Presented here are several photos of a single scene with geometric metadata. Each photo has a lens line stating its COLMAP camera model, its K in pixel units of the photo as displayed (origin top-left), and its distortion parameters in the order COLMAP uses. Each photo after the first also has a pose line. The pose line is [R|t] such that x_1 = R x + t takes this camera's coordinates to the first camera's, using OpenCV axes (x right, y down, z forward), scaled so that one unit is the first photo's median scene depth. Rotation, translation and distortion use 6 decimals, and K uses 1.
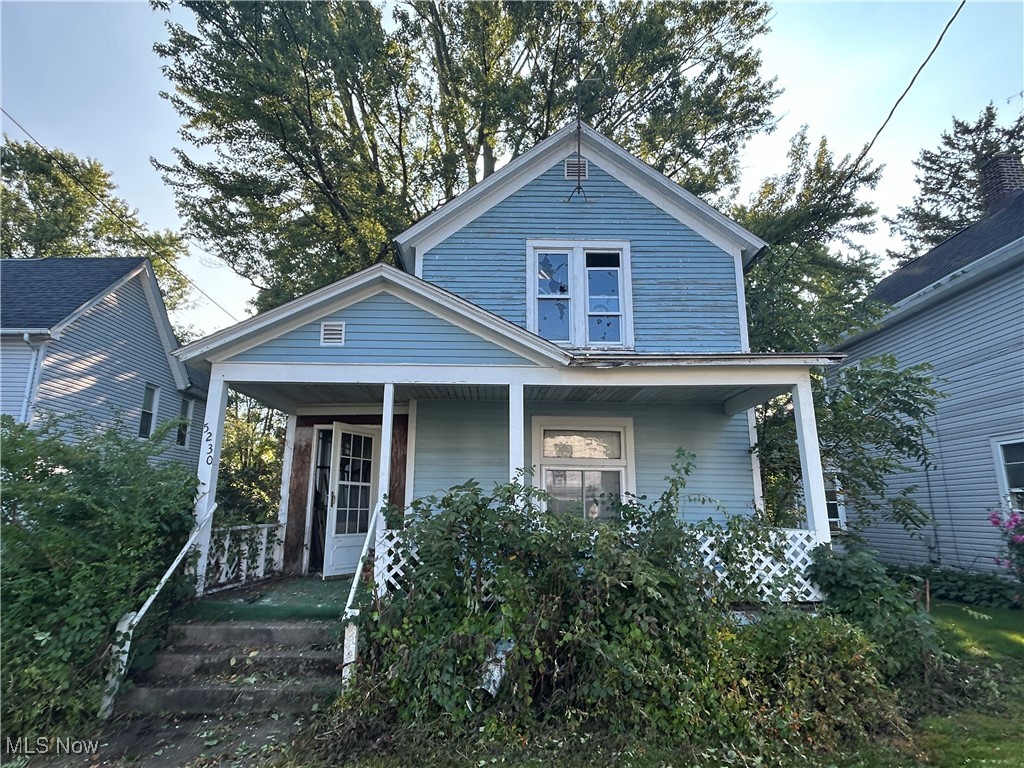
lens RADIAL K [[581.7, 0, 511.2], [0, 581.7, 381.2], [0, 0, 1]] dist [-0.004562, -0.000295]
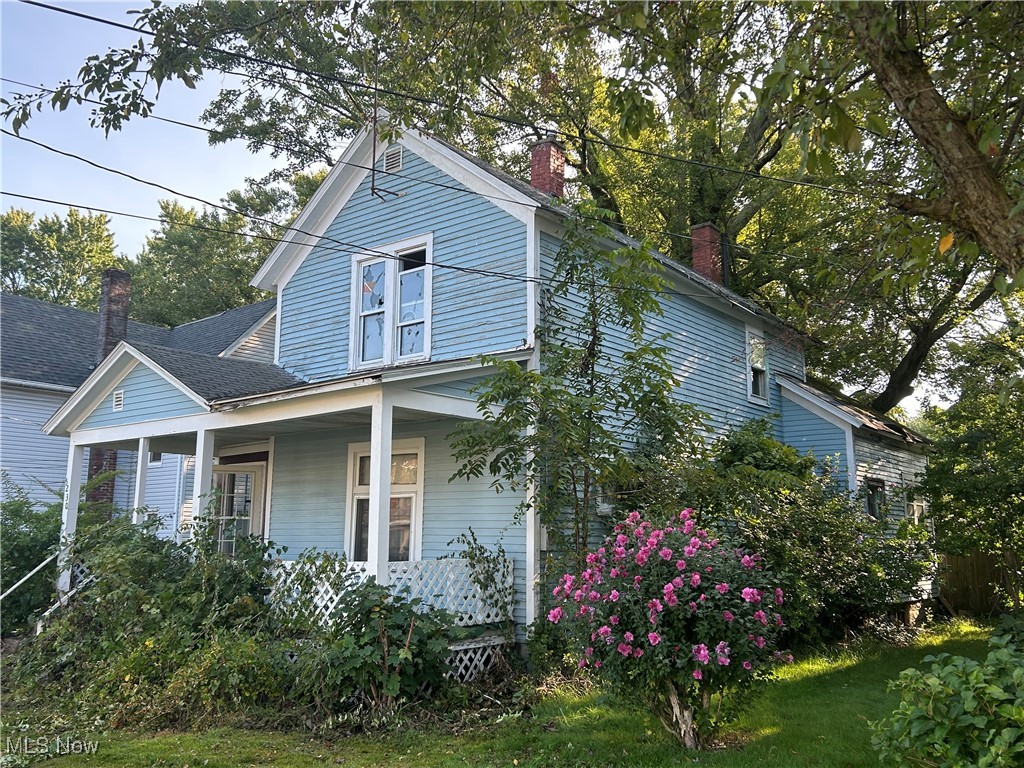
lens RADIAL K [[883.3, 0, 513.3], [0, 883.3, 384.3], [0, 0, 1]] dist [0.010364, 0.000327]
pose [[0.772488, -0.108319, -0.625723, 1.107574], [0.137071, 0.990559, -0.002255, 0.002967], [0.620060, -0.084026, 0.780042, 0.028432]]
